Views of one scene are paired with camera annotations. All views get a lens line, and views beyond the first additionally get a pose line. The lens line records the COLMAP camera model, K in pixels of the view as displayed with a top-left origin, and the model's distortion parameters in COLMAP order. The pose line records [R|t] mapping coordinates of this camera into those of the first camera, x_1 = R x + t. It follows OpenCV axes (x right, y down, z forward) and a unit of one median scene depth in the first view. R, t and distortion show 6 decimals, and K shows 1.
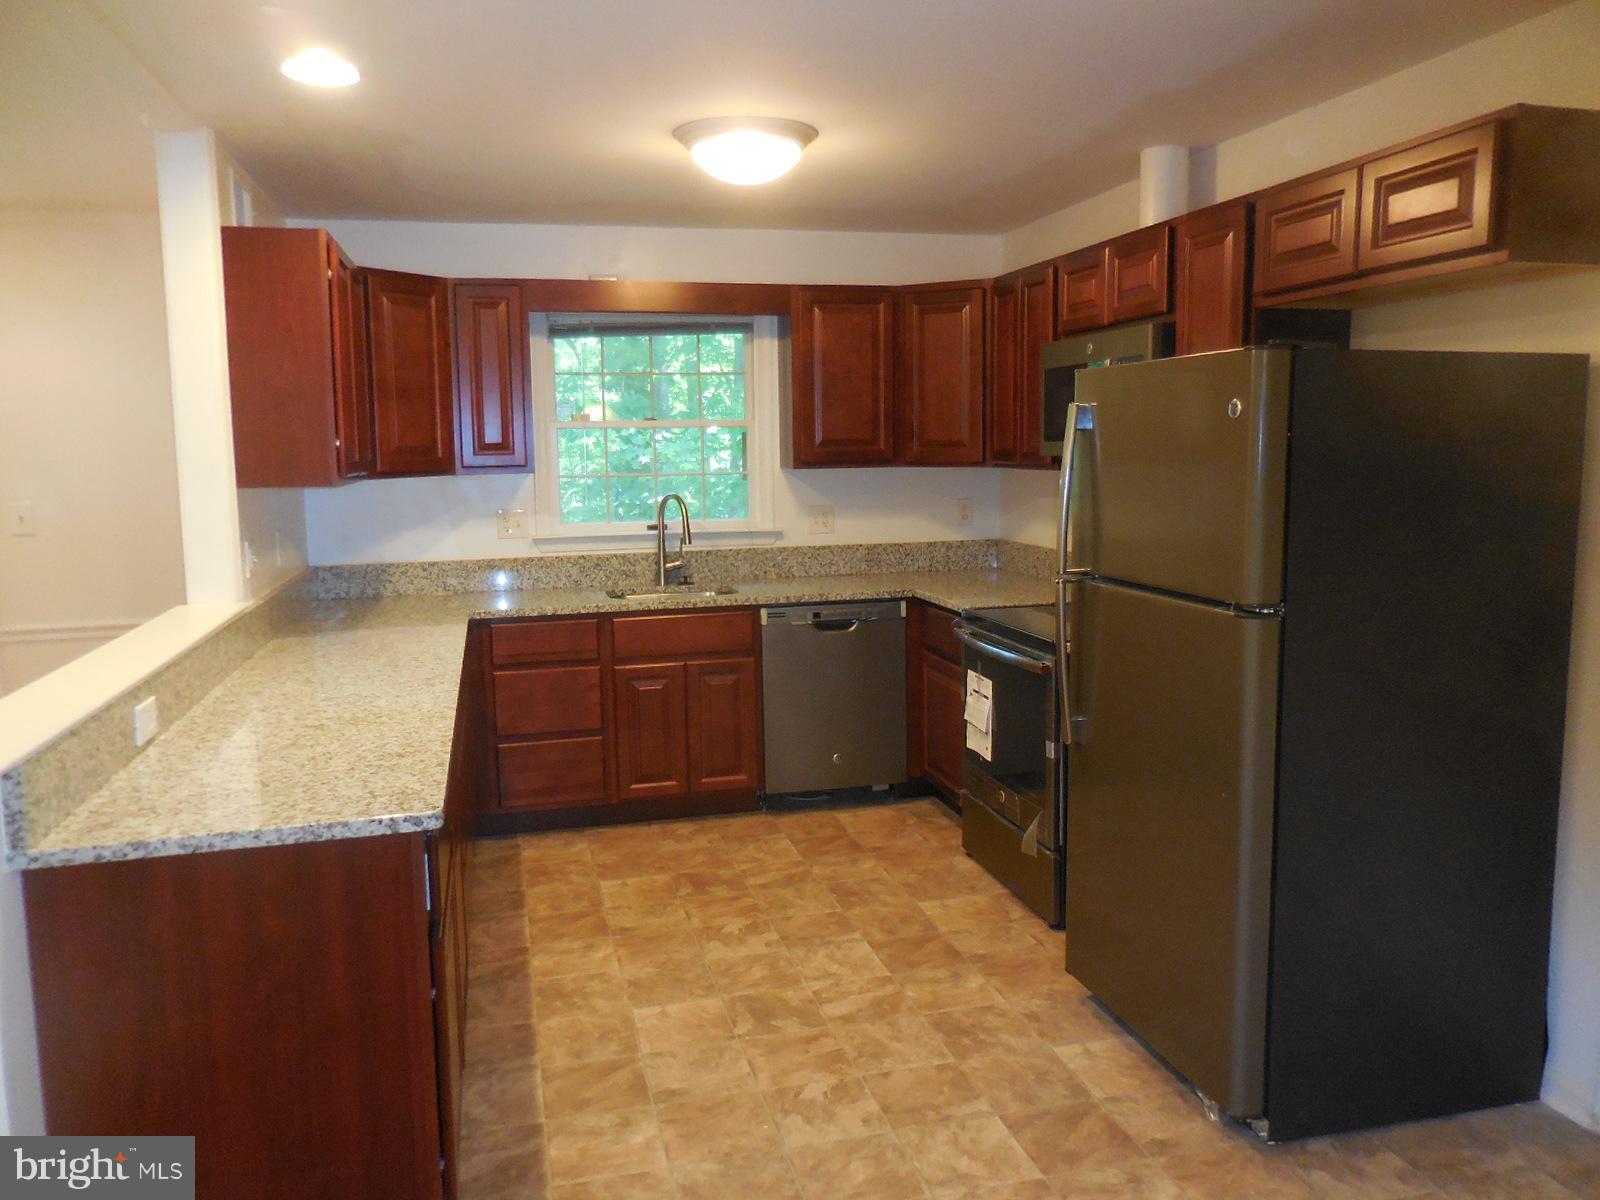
lens RADIAL K [[1250.3, 0, 806.3], [0, 1250.3, 582.9], [0, 0, 1]] dist [0.015067, 0.017362]
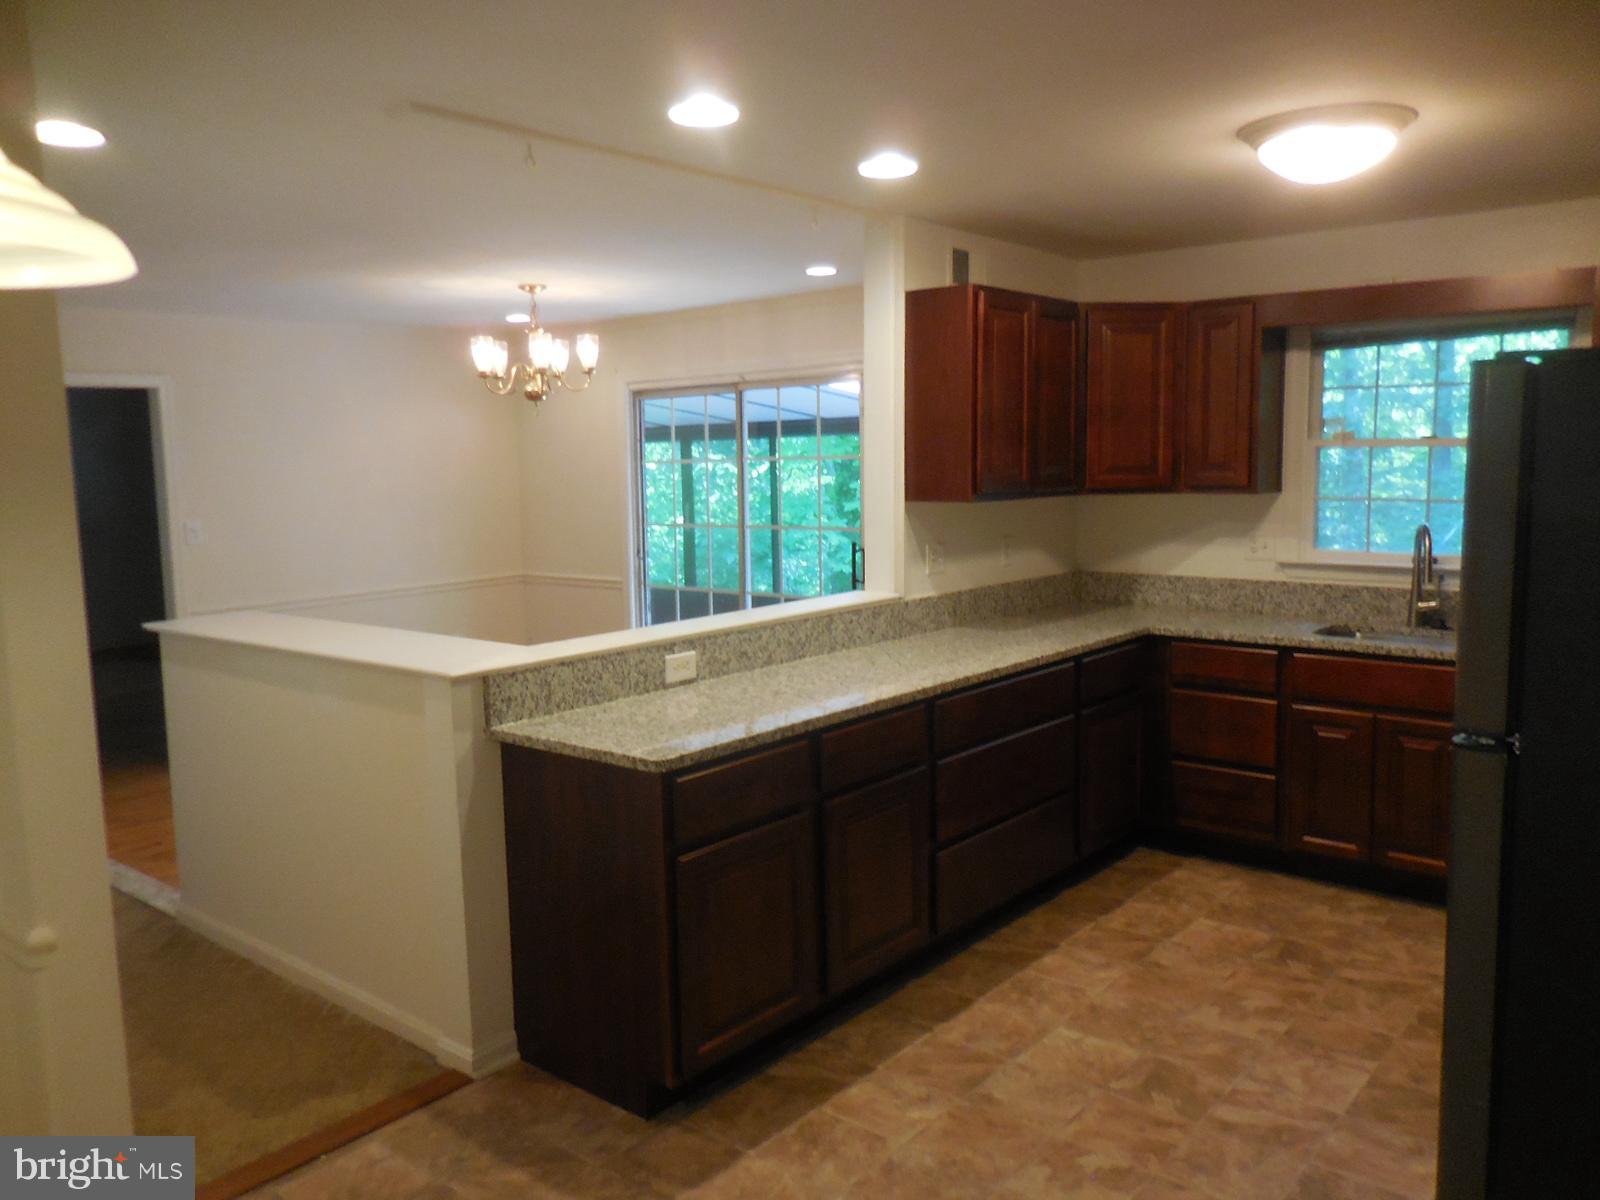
lens RADIAL K [[1250.3, 0, 789.1], [0, 1250.3, 590.7], [0, 0, 1]] dist [0.015067, 0.017362]
pose [[0.595326, 0.104012, -0.796724, 0.368180], [-0.094280, 0.993779, 0.059289, -0.039332], [0.797934, 0.039819, 0.601428, 0.137578]]
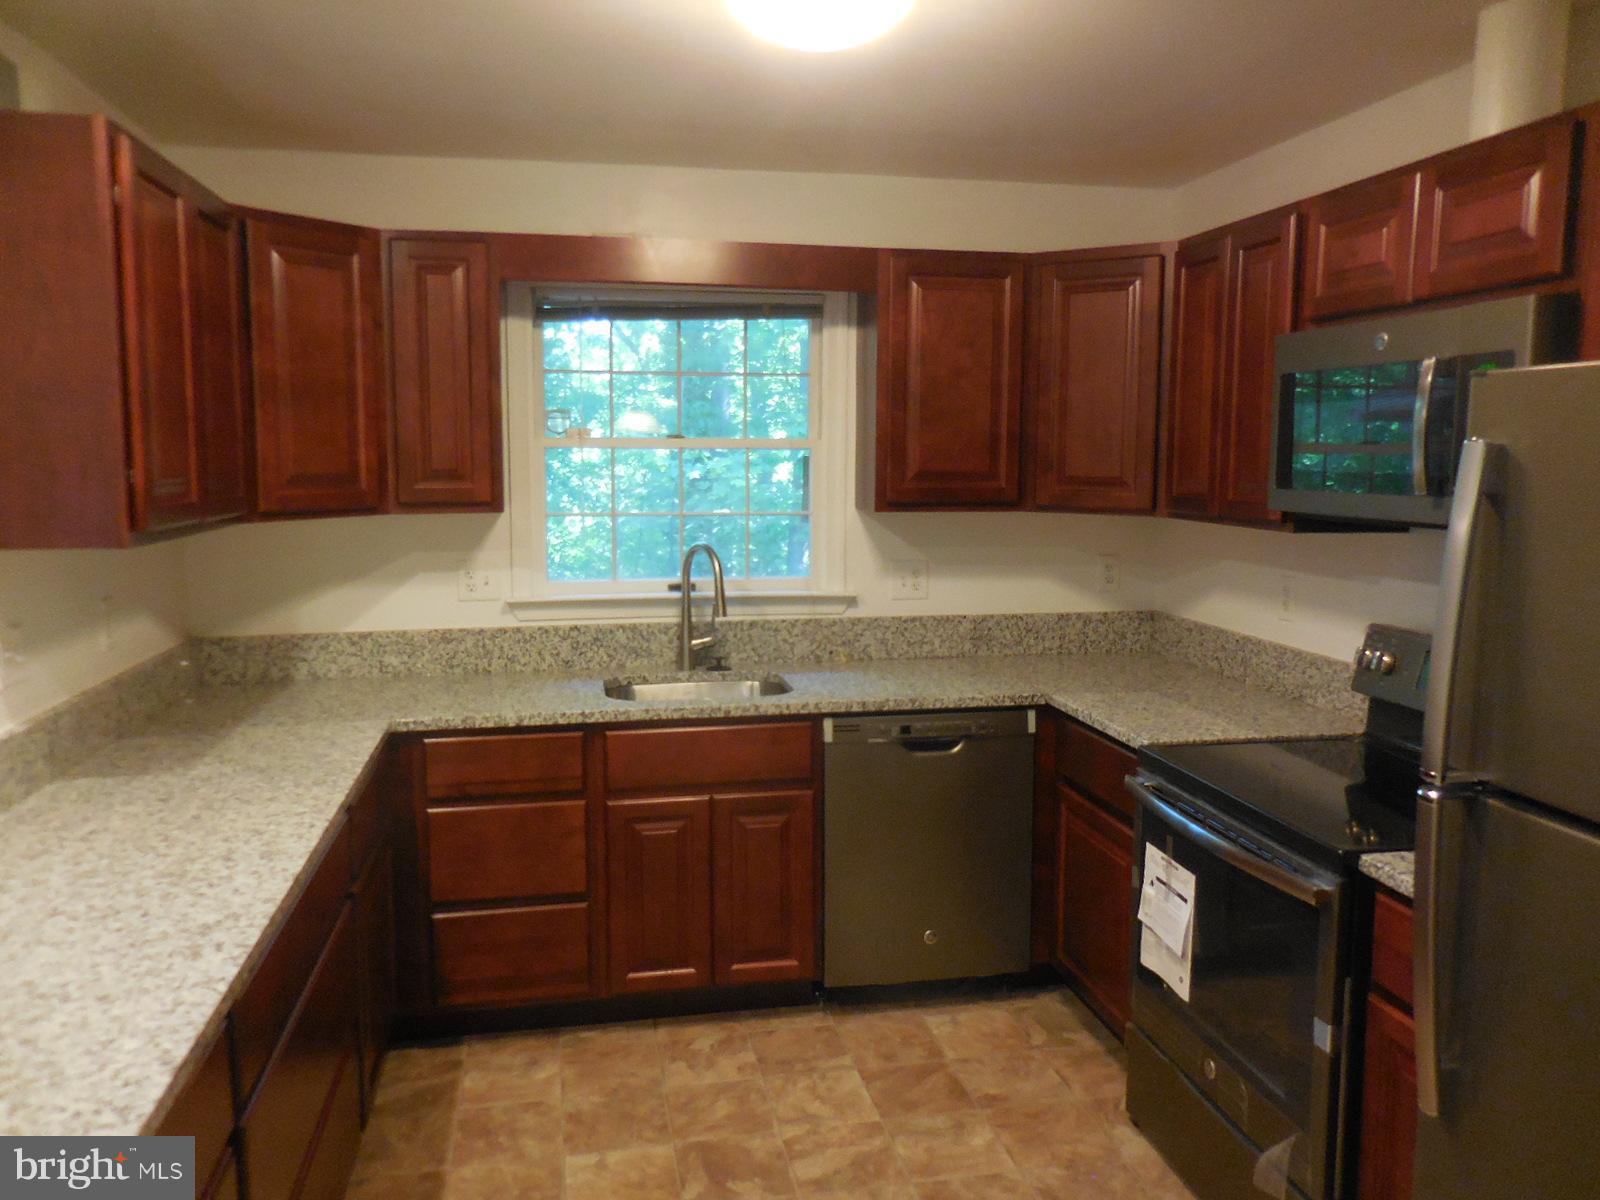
lens RADIAL K [[1250.3, 0, 804.8], [0, 1250.3, 578.3], [0, 0, 1]] dist [0.015067, 0.017362]
pose [[0.998449, 0.024493, -0.050000, -0.015291], [-0.024928, 0.999656, -0.008103, -0.053120], [0.049784, 0.009337, 0.998716, 0.332648]]
